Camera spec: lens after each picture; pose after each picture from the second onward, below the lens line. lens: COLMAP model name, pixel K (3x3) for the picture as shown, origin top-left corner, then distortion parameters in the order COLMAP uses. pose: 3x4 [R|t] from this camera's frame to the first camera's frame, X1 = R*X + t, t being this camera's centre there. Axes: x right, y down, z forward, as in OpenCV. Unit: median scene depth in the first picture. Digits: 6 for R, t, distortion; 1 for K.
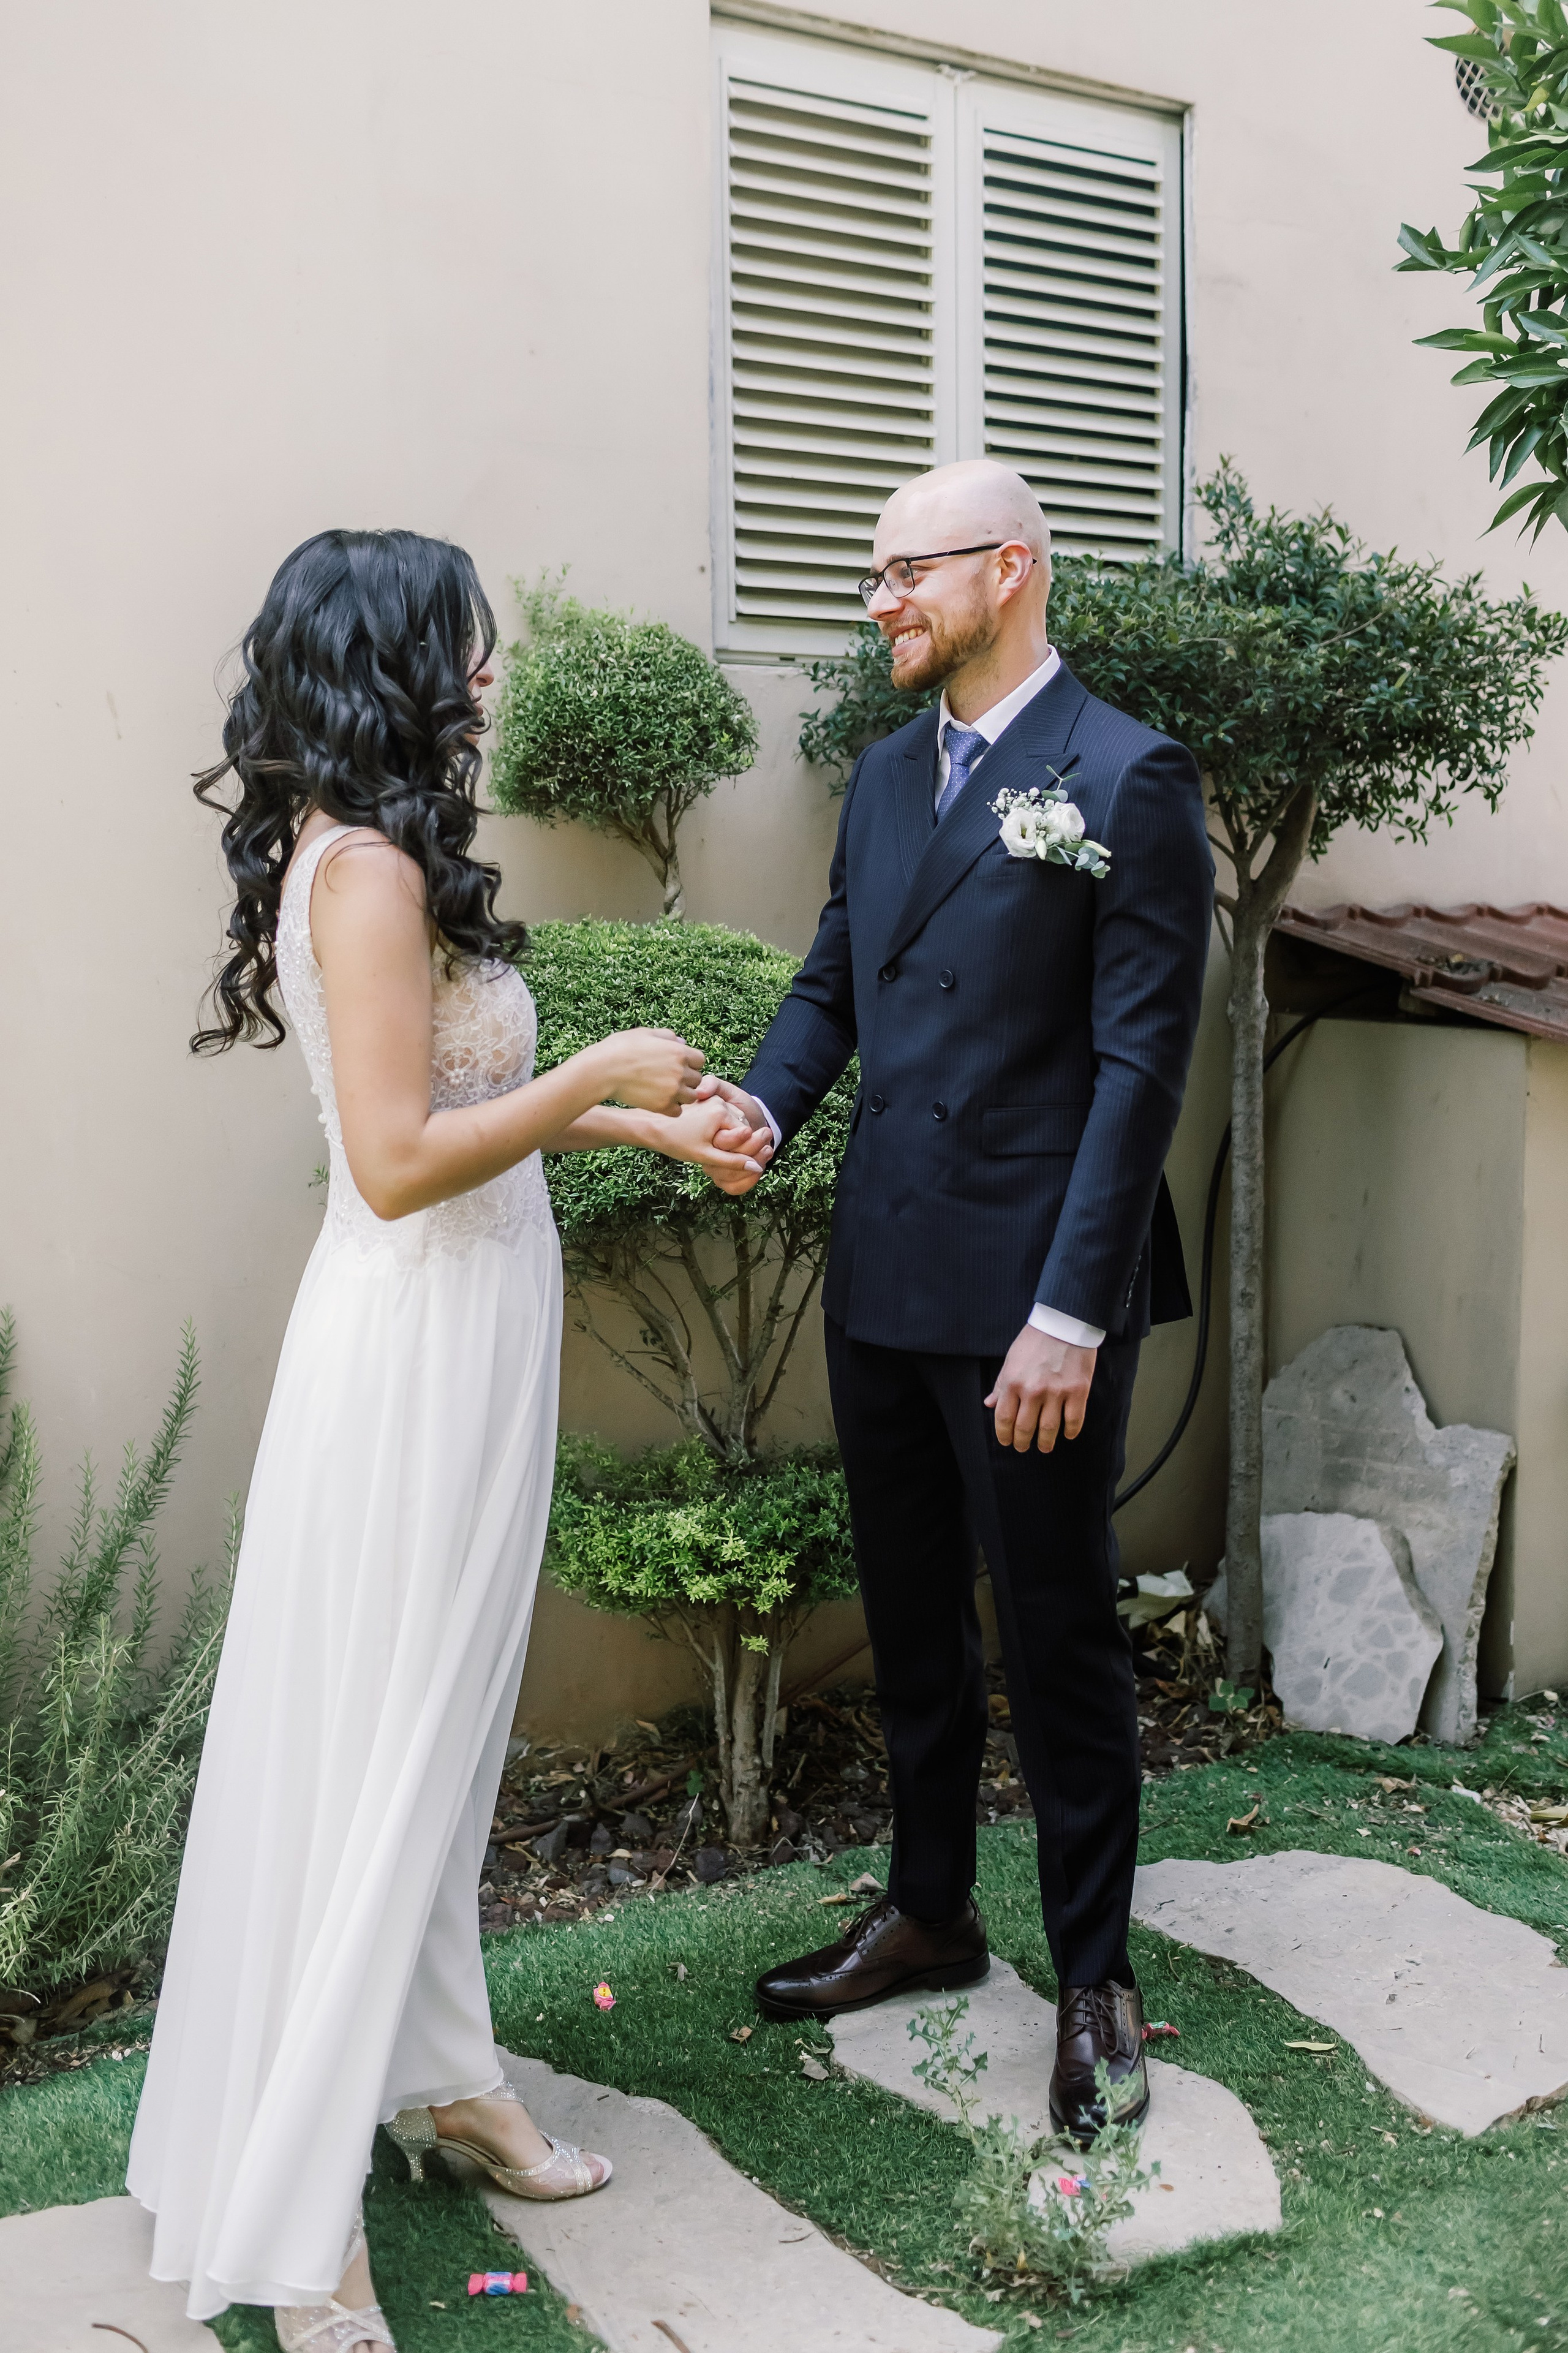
lens RADIAL K [[2285.3, 0, 803.0], [0, 2285.3, 1102.0], [0, 0, 1]] dist [-0.001019, 0.013342]
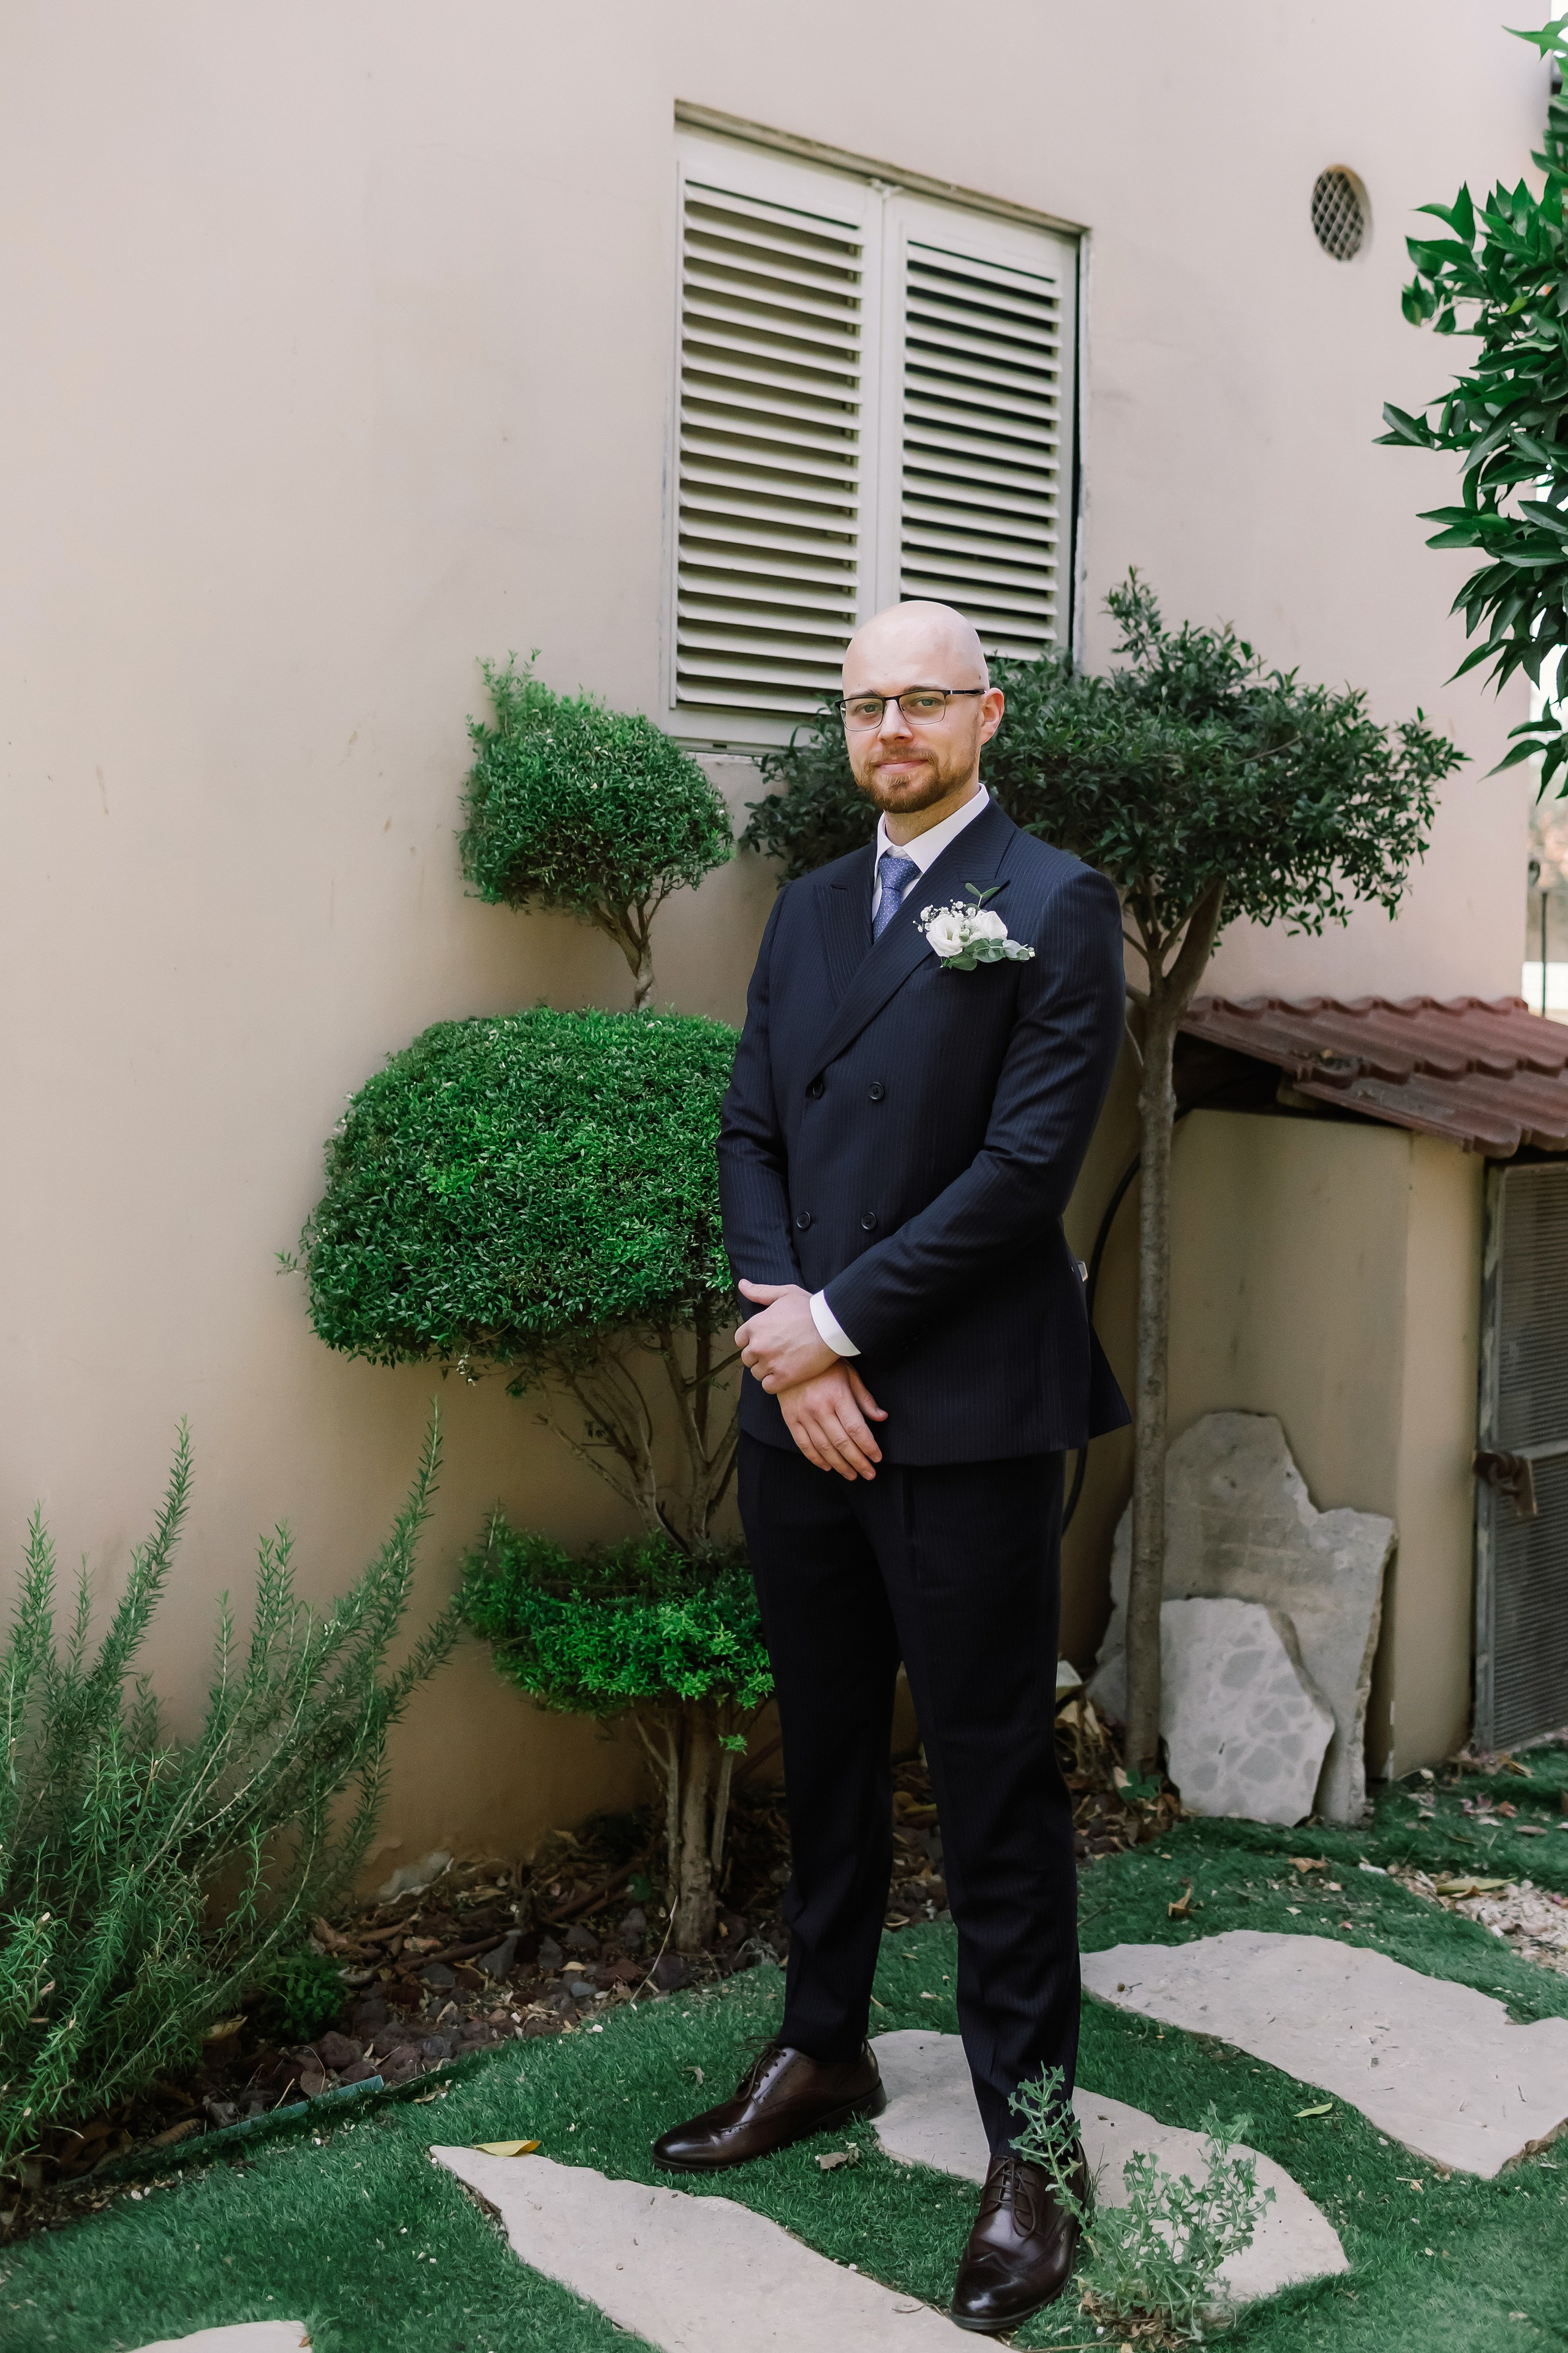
lens RADIAL K [[2540.7, 0, 840.4], [0, 2540.7, 993.5], [0, 0, 1]] dist [0.001995, 0.021760]
pose [[0.981055, 0.024296, 0.192202, -0.179427], [-0.011698, 0.997724, -0.066411, -0.012942], [-0.193378, 0.062905, 0.979106, -0.102228]]
